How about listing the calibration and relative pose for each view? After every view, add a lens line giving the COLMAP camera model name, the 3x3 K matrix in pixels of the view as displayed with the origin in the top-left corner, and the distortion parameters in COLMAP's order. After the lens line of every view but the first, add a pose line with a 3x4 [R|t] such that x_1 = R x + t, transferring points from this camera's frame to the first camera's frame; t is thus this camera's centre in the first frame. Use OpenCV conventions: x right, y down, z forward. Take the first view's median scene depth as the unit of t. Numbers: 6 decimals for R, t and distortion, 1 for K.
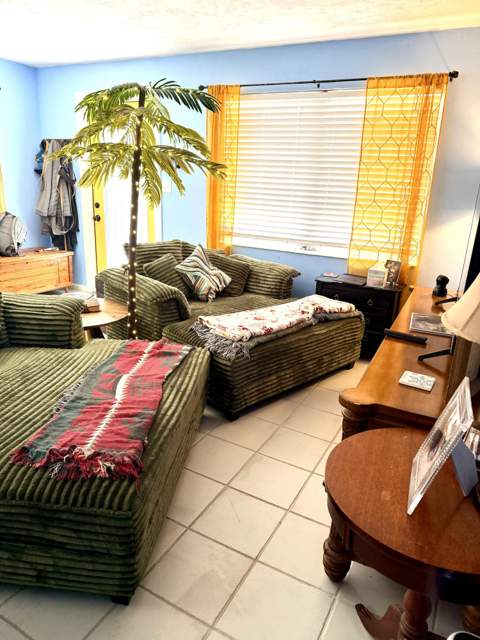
lens RADIAL K [[453.9, 0, 240.8], [0, 453.9, 322.0], [0, 0, 1]] dist [0.006140, -0.010014]
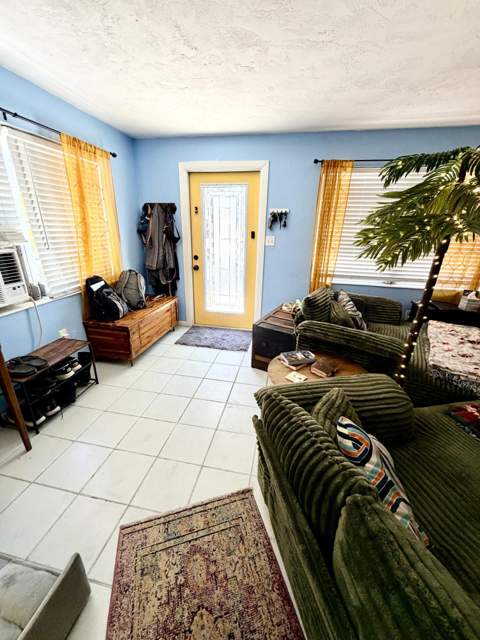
lens RADIAL K [[254.9, 0, 237.7], [0, 254.9, 318.5], [0, 0, 1]] dist [-0.007768, -0.000330]
pose [[0.953191, -0.127798, 0.274033, -0.421390], [0.113195, 0.991207, 0.068522, -0.128226], [-0.280381, -0.034295, 0.959276, 0.299133]]
